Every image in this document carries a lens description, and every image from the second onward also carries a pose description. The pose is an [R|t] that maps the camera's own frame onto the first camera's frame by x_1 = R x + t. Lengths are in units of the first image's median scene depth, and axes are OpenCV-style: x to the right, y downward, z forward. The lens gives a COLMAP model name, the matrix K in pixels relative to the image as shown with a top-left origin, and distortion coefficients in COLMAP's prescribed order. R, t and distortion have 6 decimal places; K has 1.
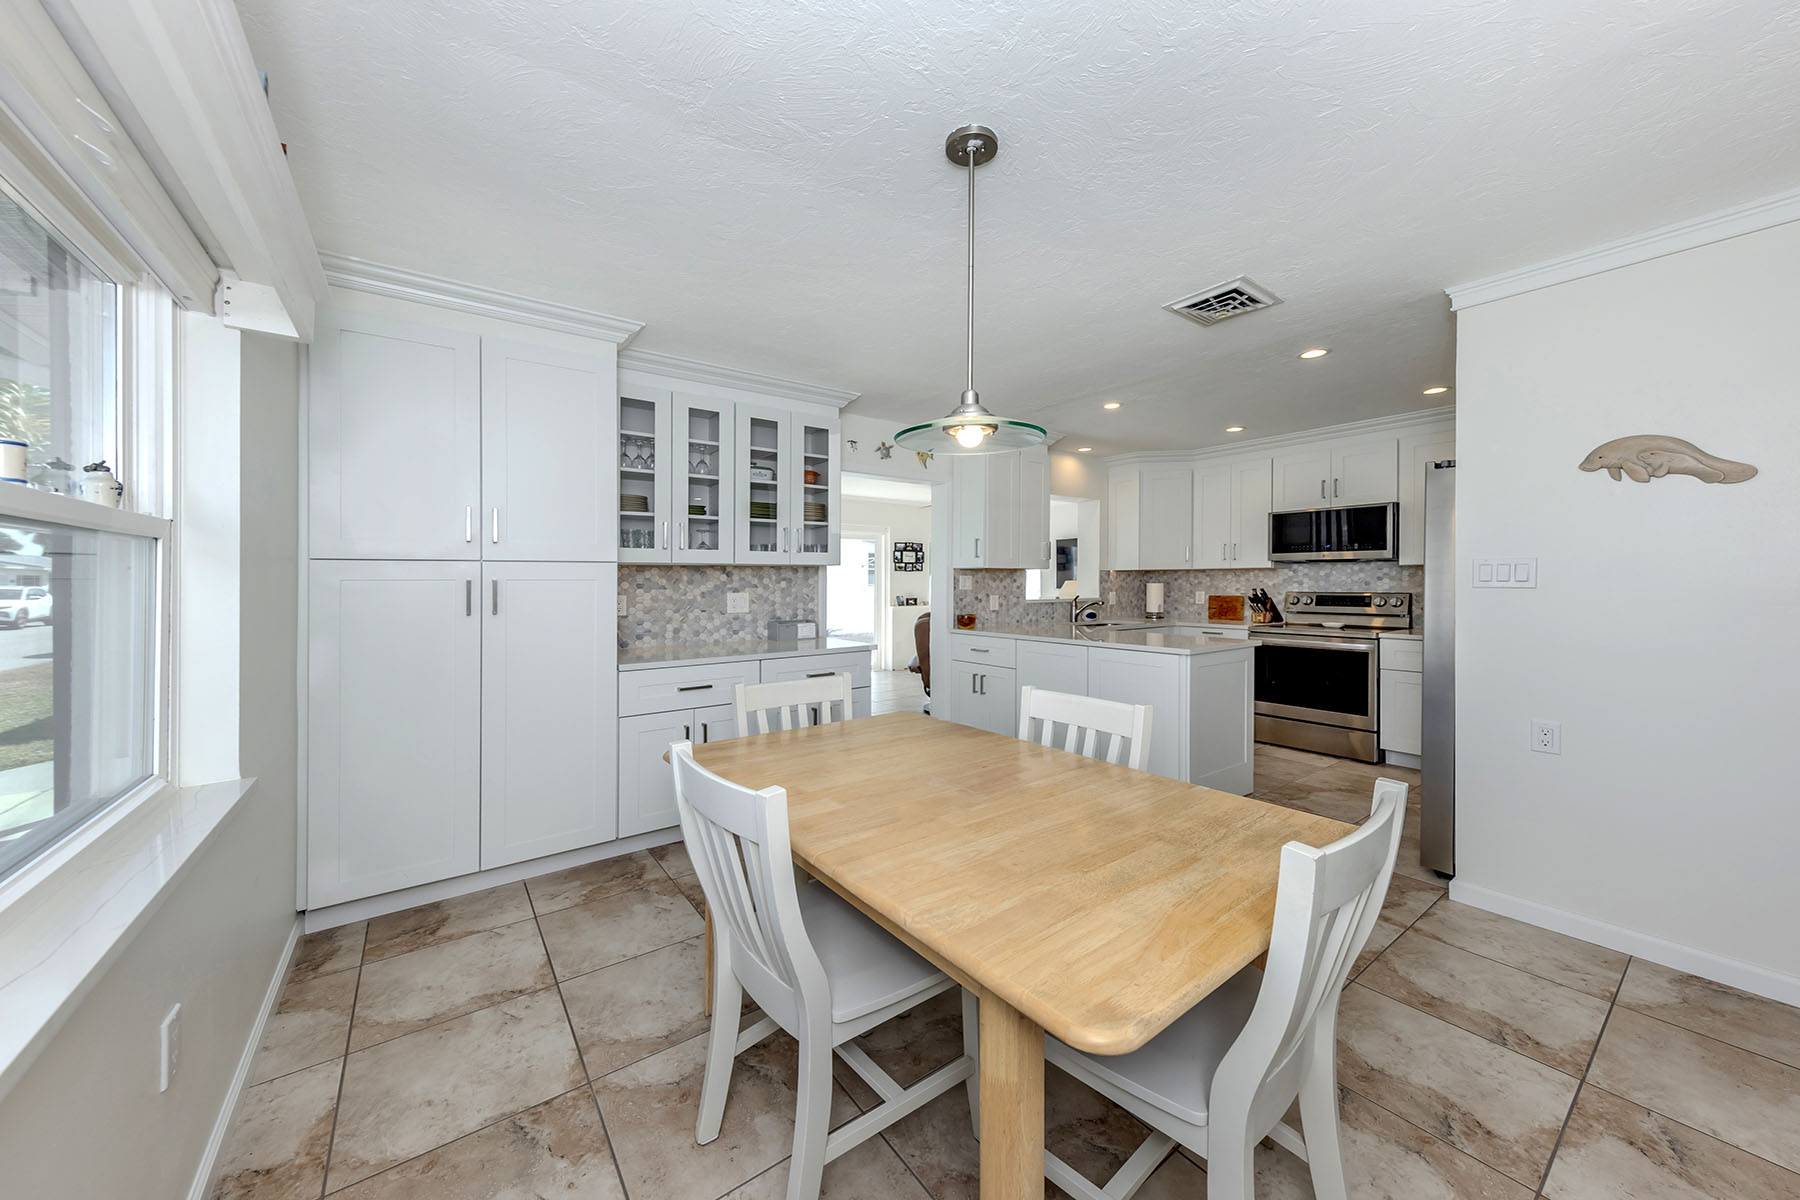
lens RADIAL K [[666.7, 0, 895.3], [0, 666.7, 587.4], [0, 0, 1]] dist [0.002366, -0.000214]
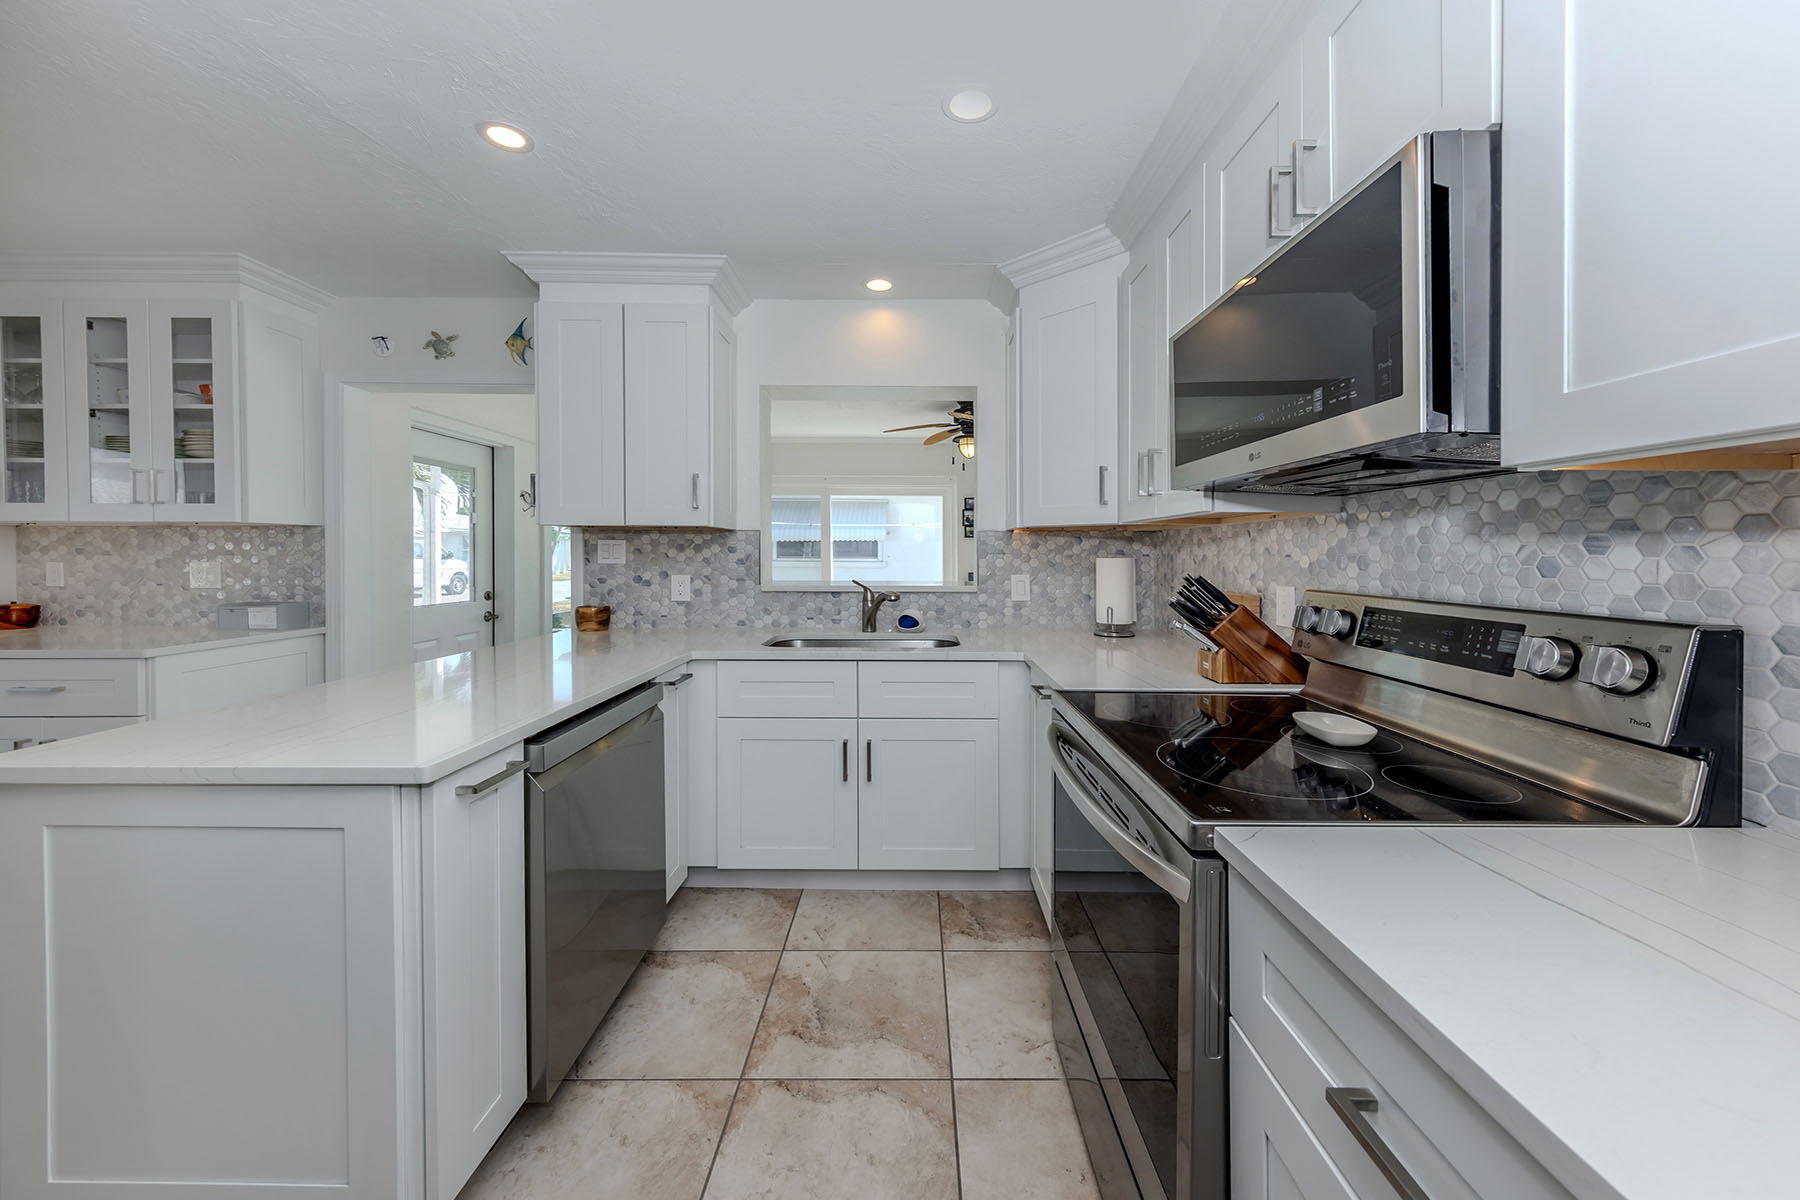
lens RADIAL K [[666.7, 0, 910.2], [0, 666.7, 559.9], [0, 0, 1]] dist [0.002366, -0.000214]
pose [[0.803611, 0.014545, -0.594977, 0.664913], [-0.013712, 0.999888, 0.005924, -0.007115], [0.594997, 0.003397, 0.803721, 0.685354]]
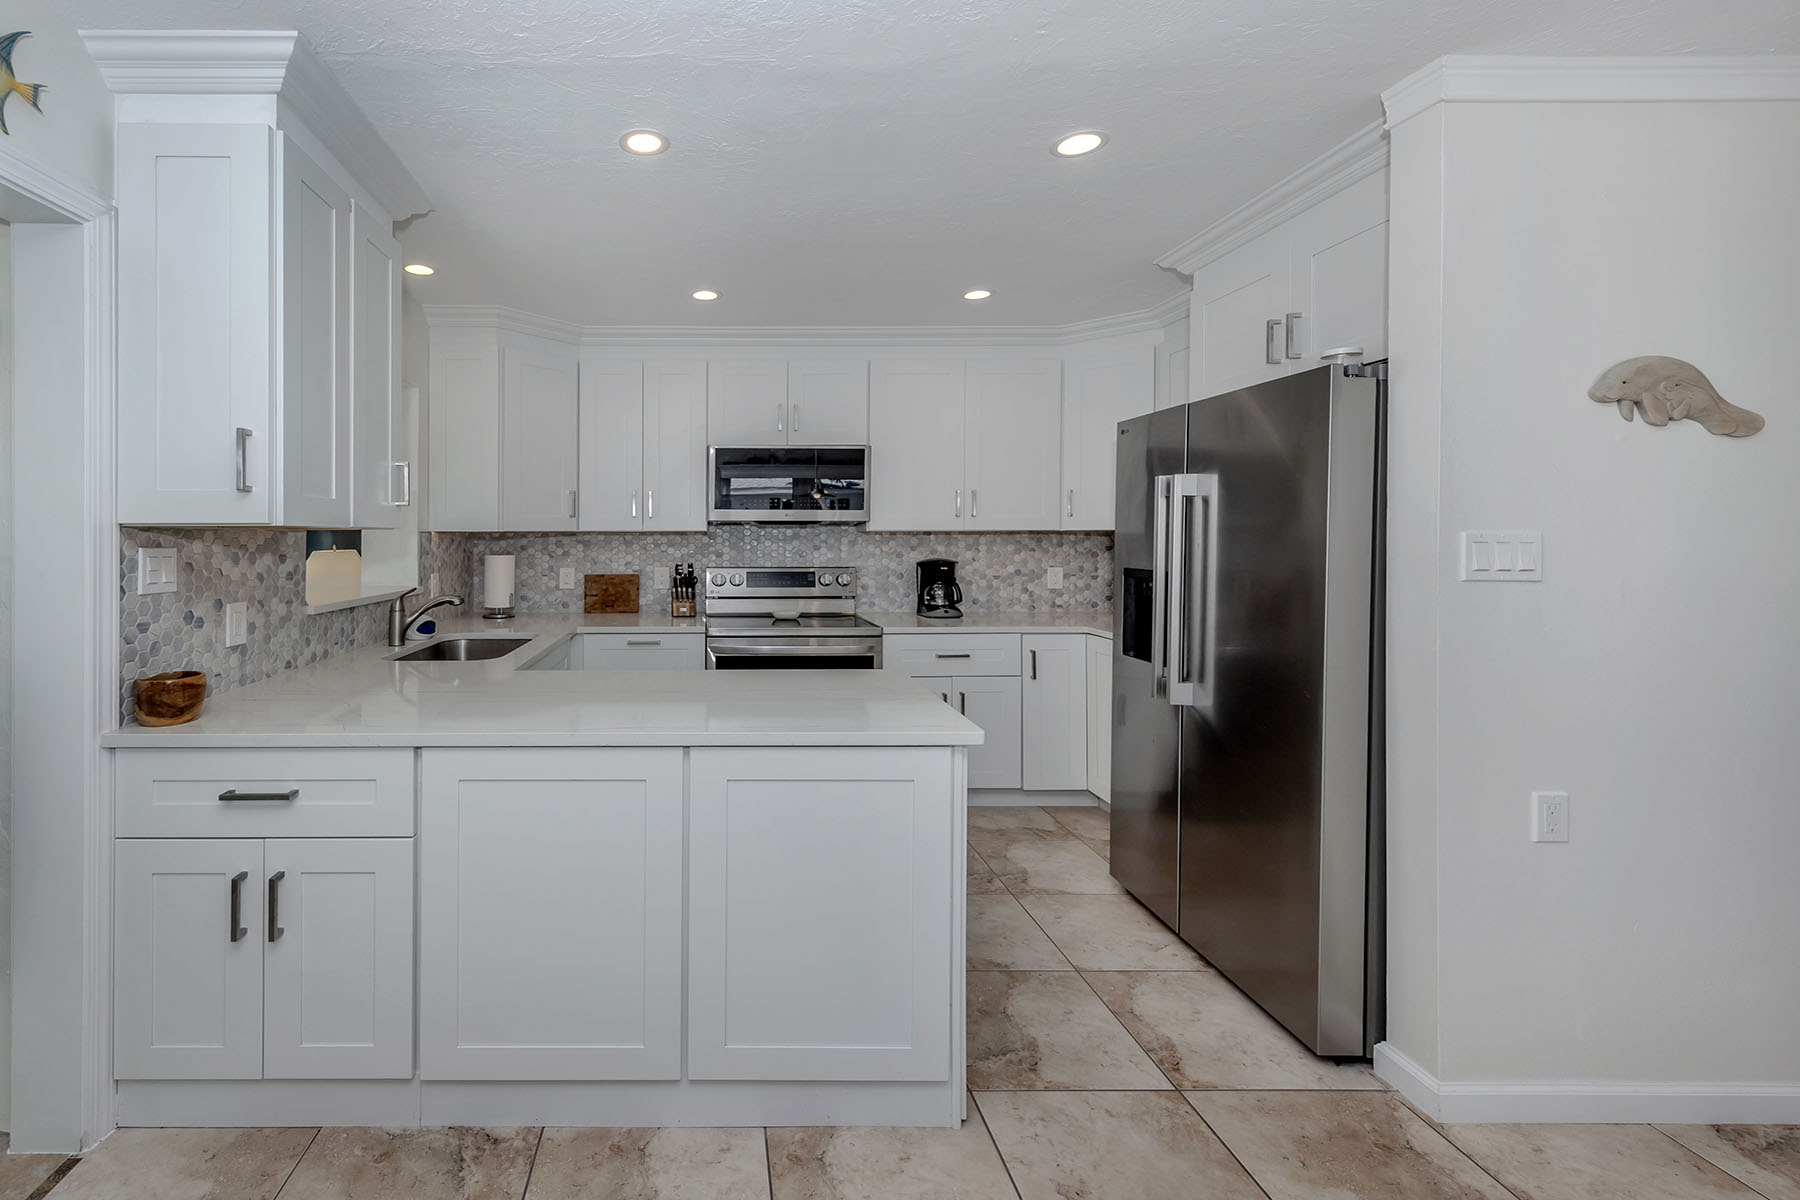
lens RADIAL K [[779.1, 0, 742.0], [0, 779.1, 553.1], [0, 0, 1]] dist [0.035027, -0.005397]
pose [[0.557283, -0.013368, 0.830215, -0.047706], [0.005807, 0.999909, 0.012203, -0.018077], [-0.830302, -0.001980, 0.557310, 0.571789]]
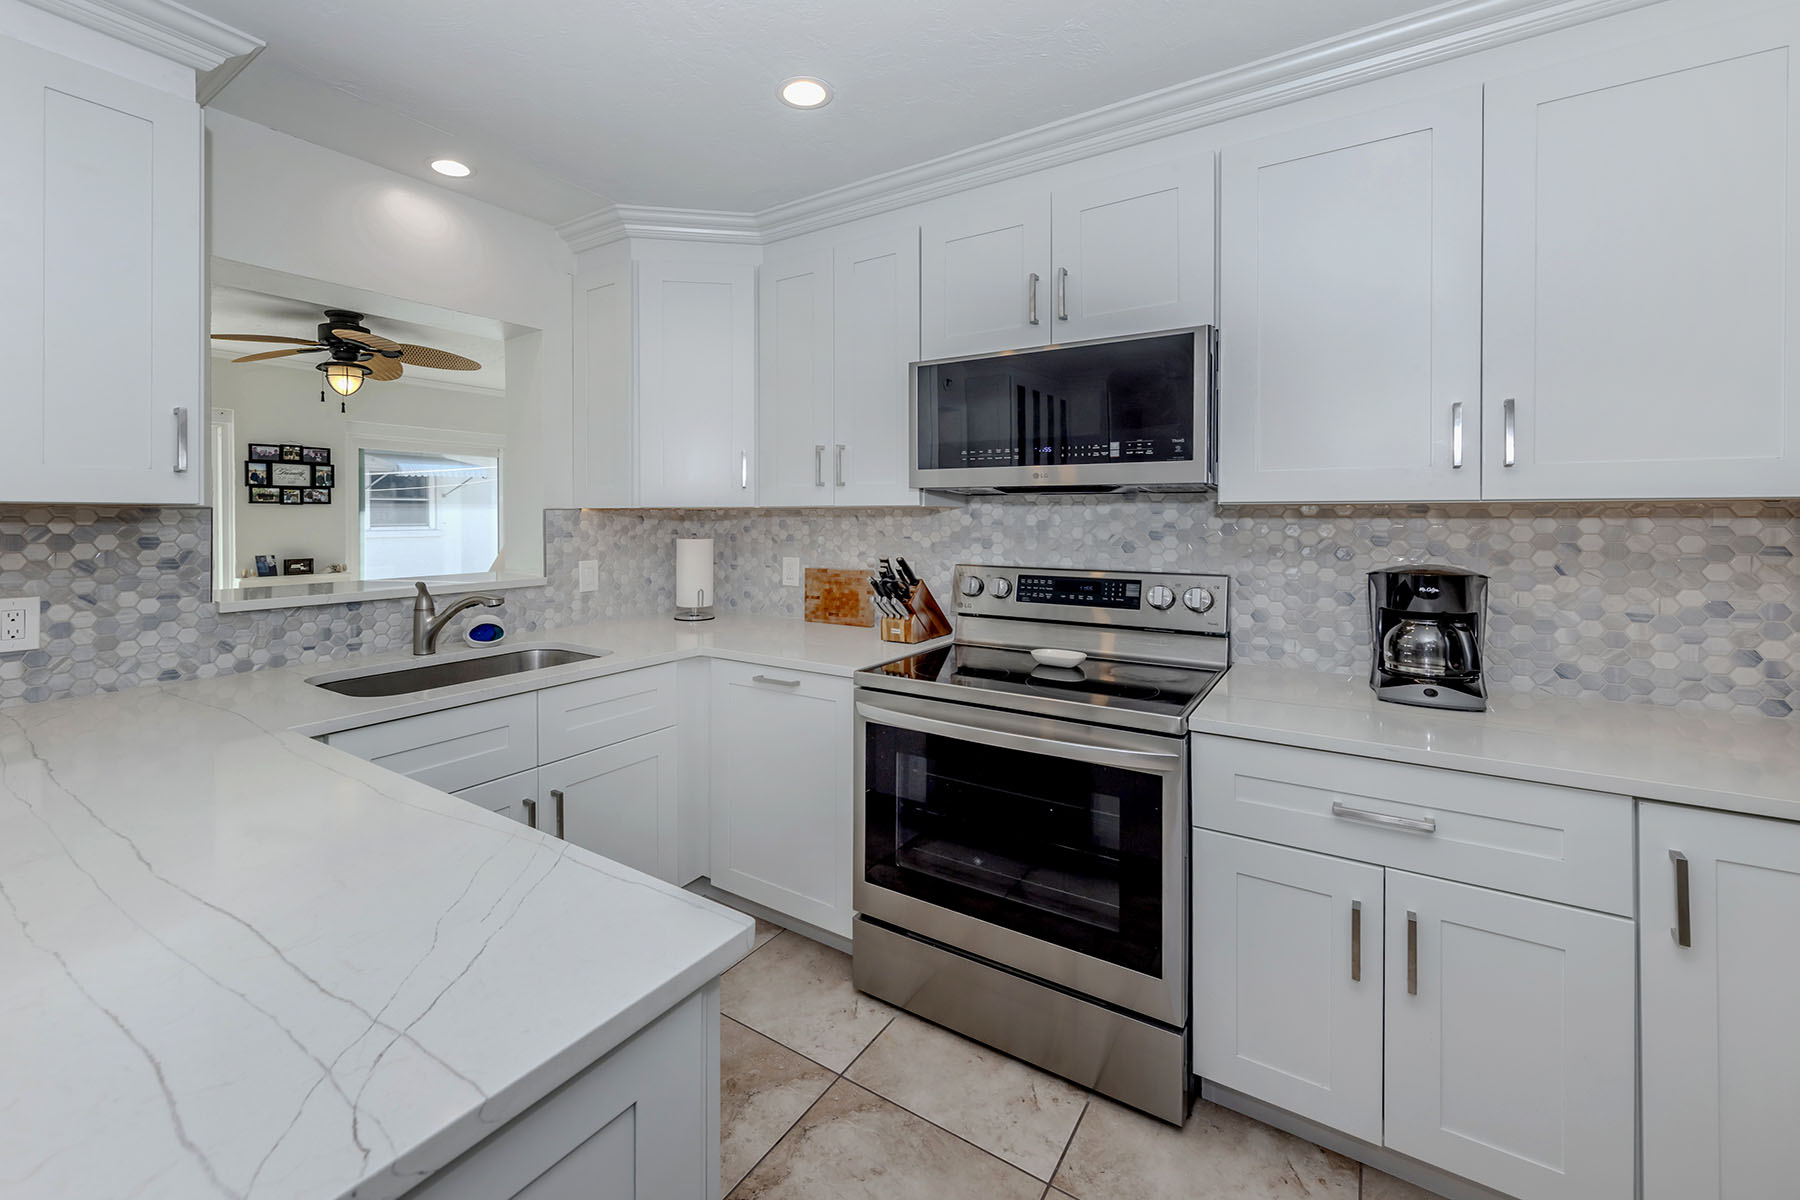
lens RADIAL K [[772.7, 0, 830.1], [0, 772.7, 517.0], [0, 0, 1]] dist [0.001548, 0.000088]
pose [[0.948875, 0.003449, 0.315633, 0.383826], [-0.001502, 0.999978, -0.006411, -0.021227], [-0.315648, 0.005609, 0.948860, 0.607194]]
